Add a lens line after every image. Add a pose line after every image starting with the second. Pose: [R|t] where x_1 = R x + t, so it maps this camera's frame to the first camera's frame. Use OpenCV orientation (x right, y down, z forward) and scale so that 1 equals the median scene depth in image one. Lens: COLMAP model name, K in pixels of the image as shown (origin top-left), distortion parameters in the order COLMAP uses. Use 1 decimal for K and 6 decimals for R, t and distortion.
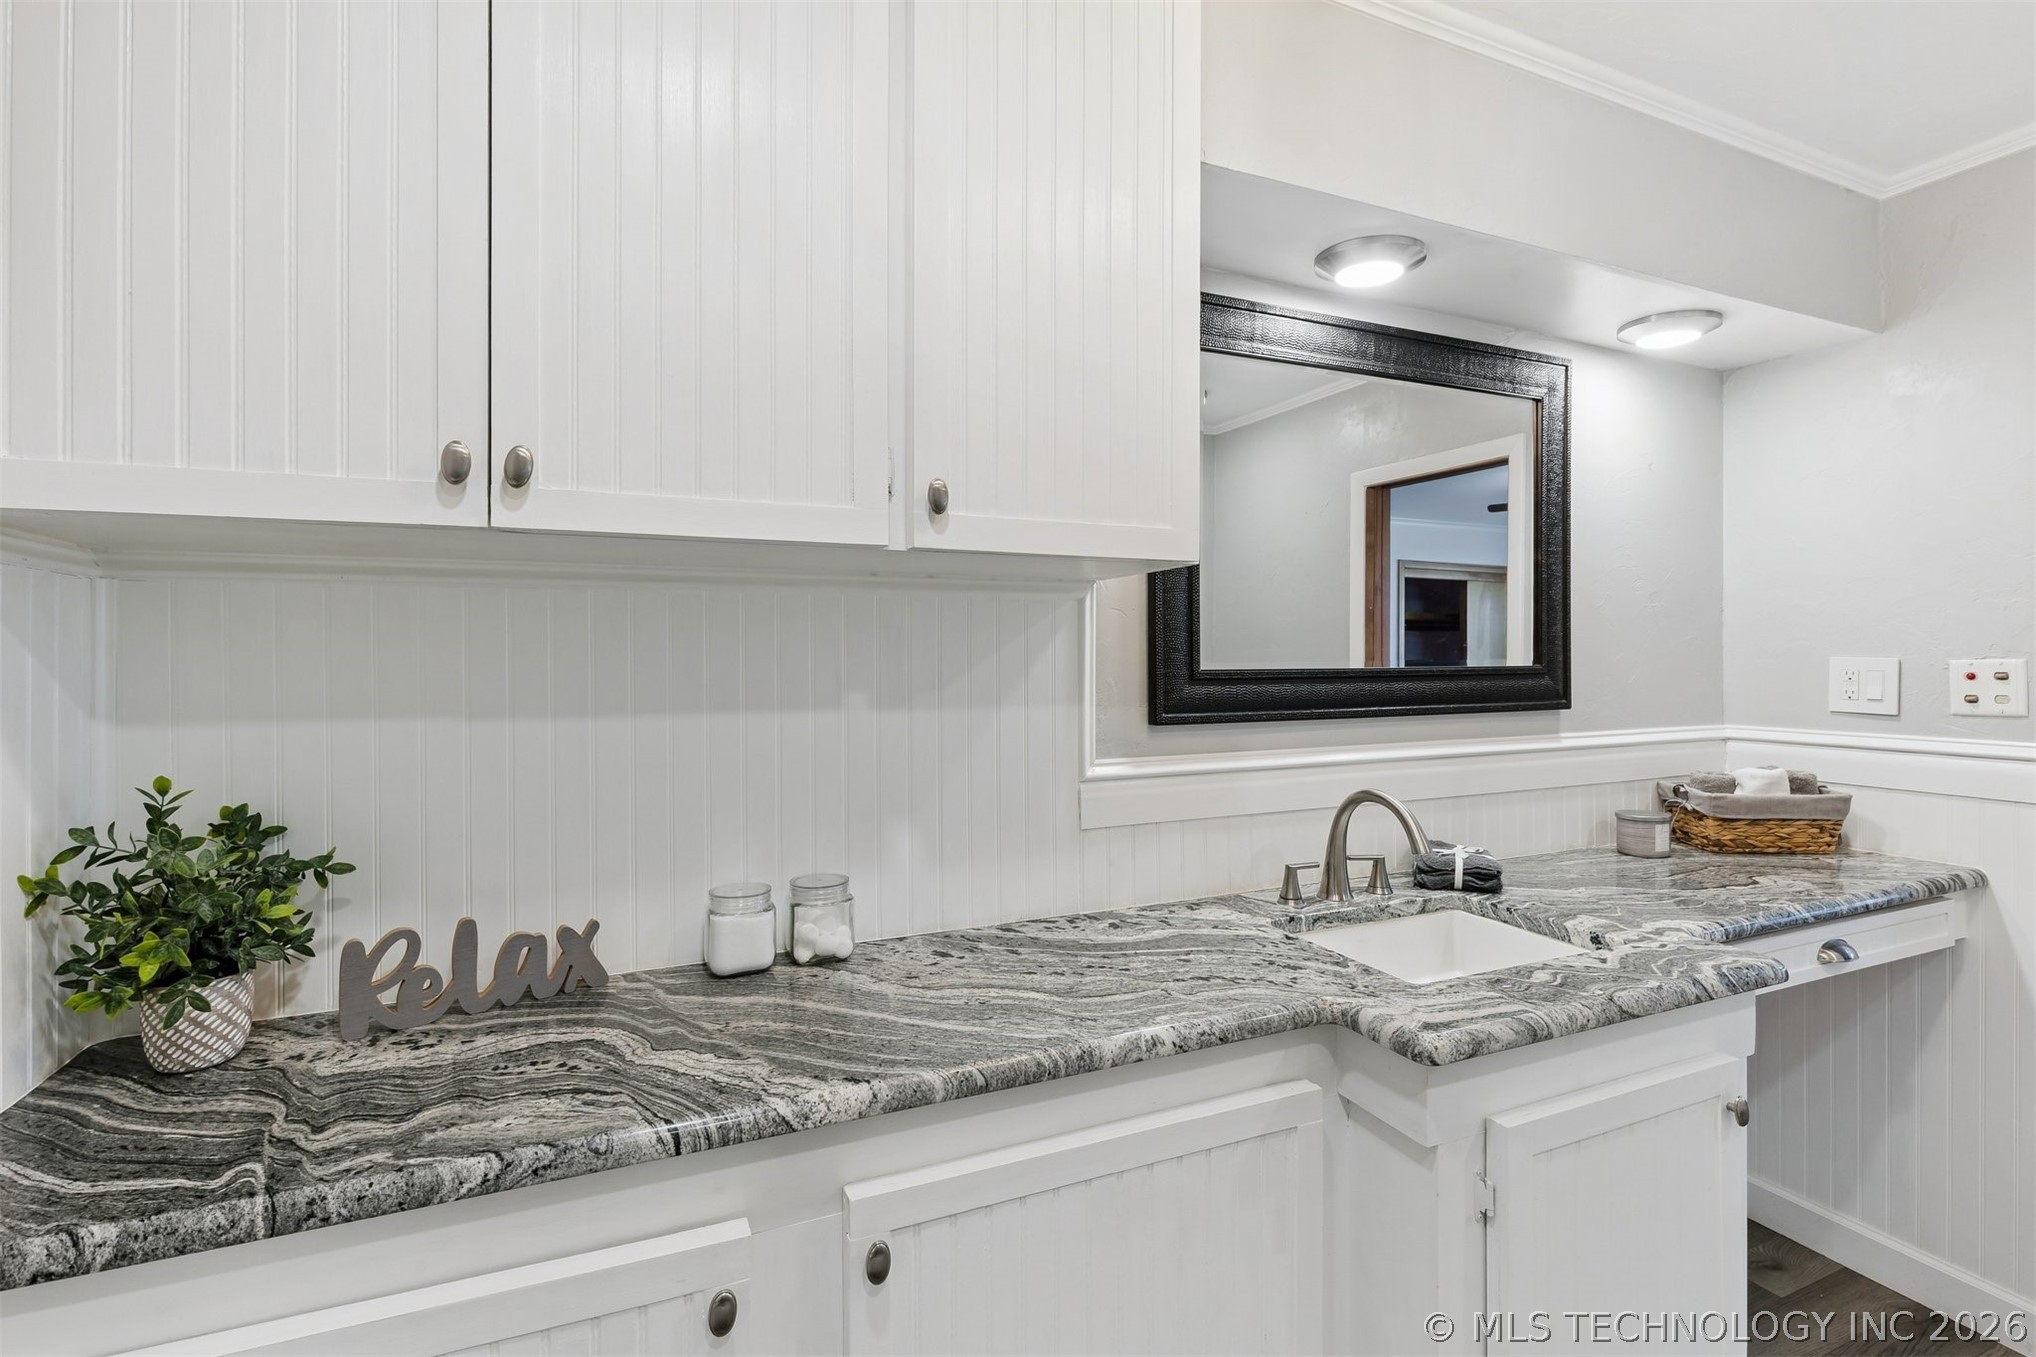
lens RADIAL K [[916.3, 0, 1018.8], [0, 916.3, 670.7], [0, 0, 1]] dist [0.009007, -0.003122]
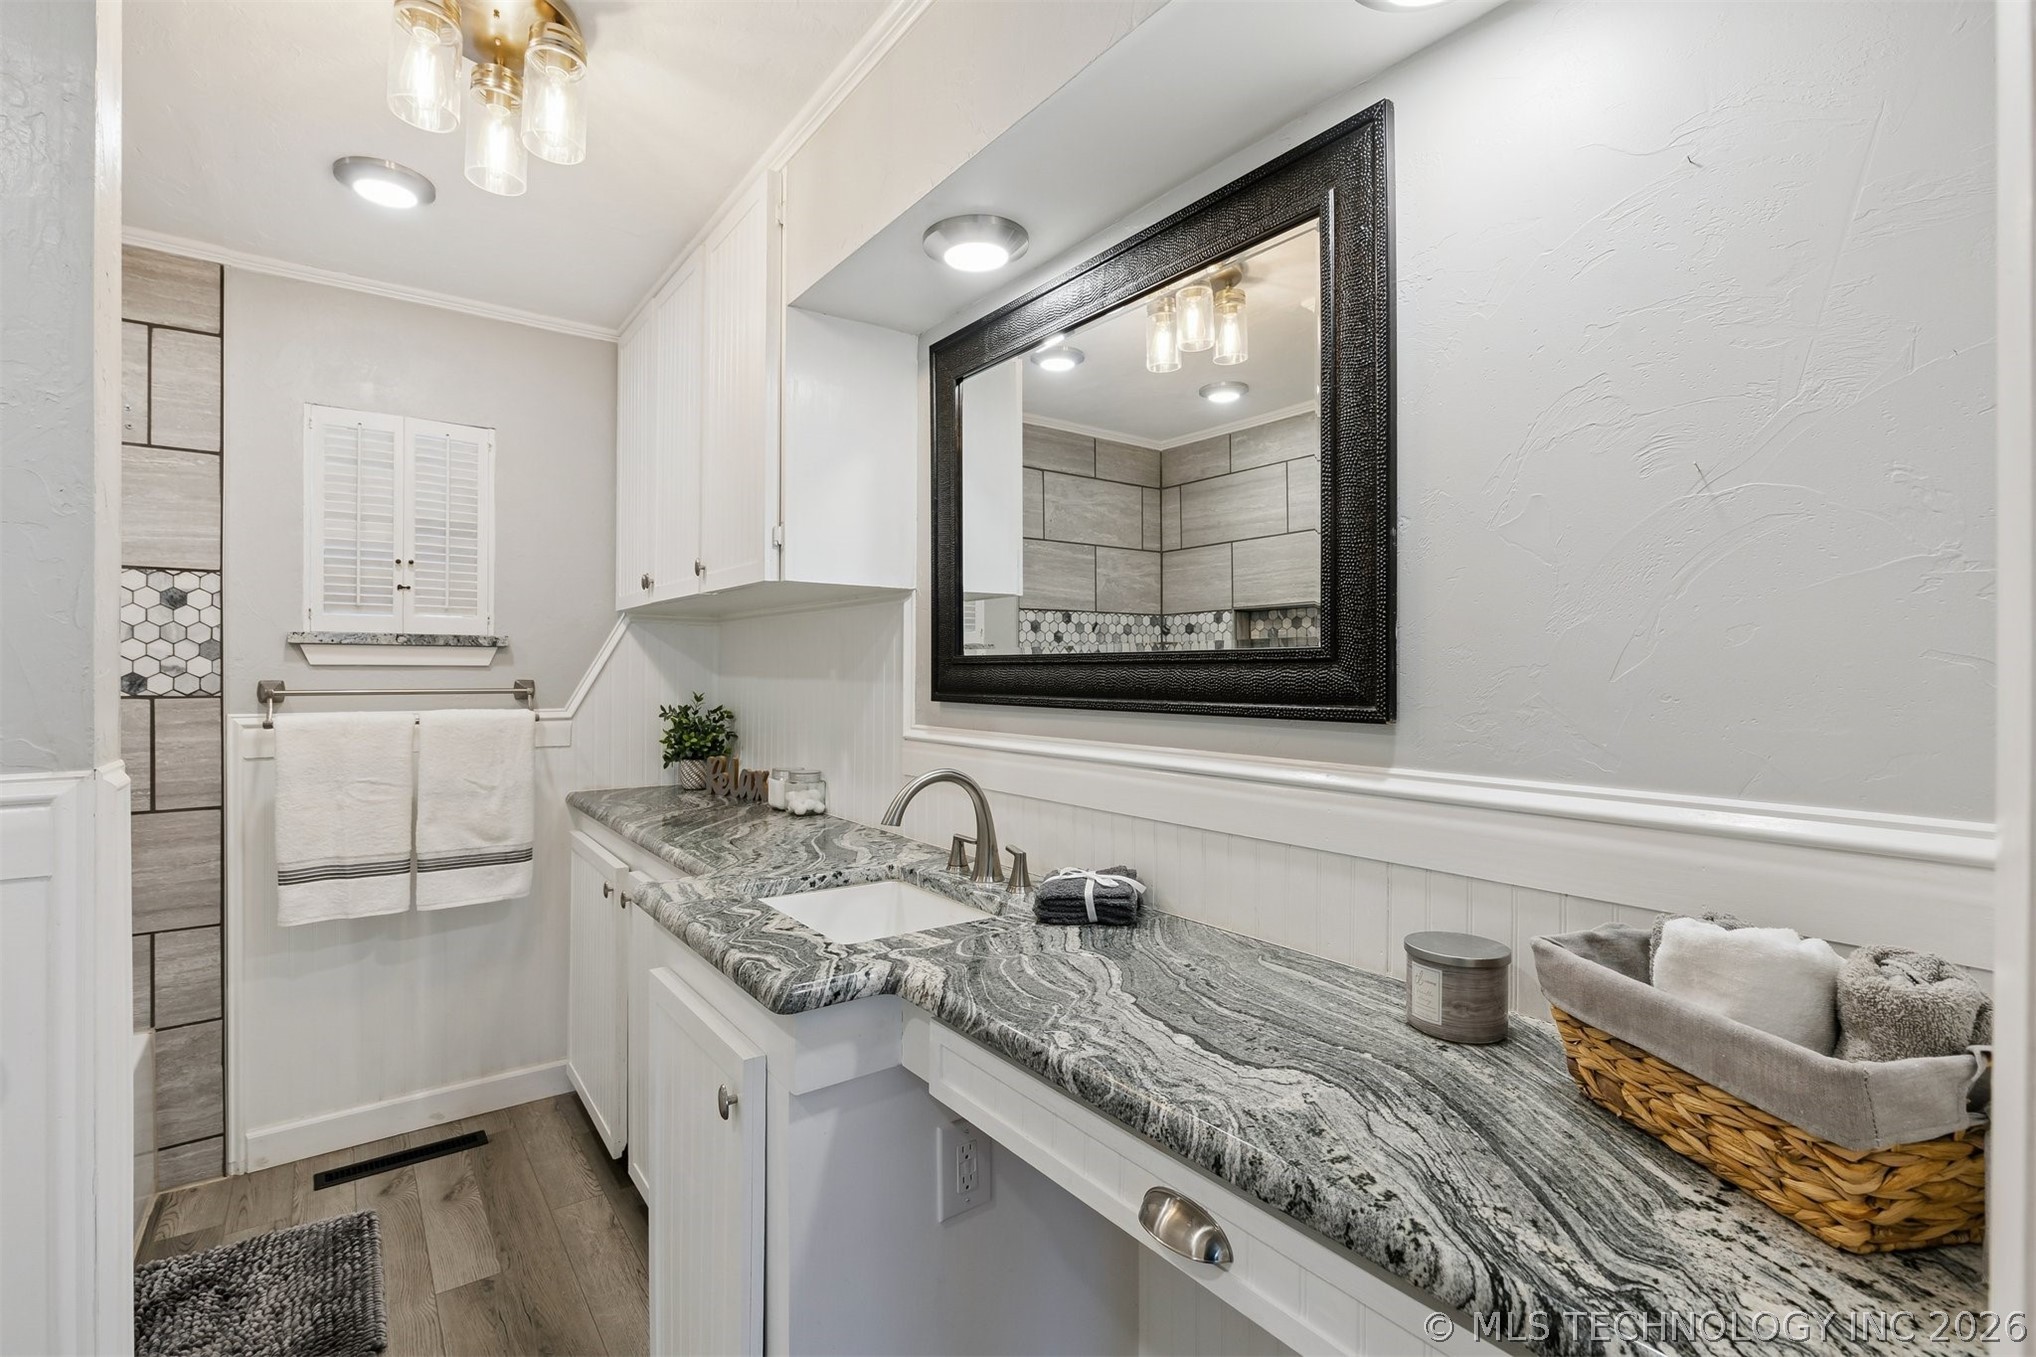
lens RADIAL K [[916.3, 0, 1019.2], [0, 916.3, 669.2], [0, 0, 1]] dist [0.009007, -0.003122]
pose [[0.217163, 0.006293, -0.976115, 1.406329], [-0.007895, 0.999958, 0.004690, 0.009815], [0.976103, 0.006687, 0.217203, 0.849217]]
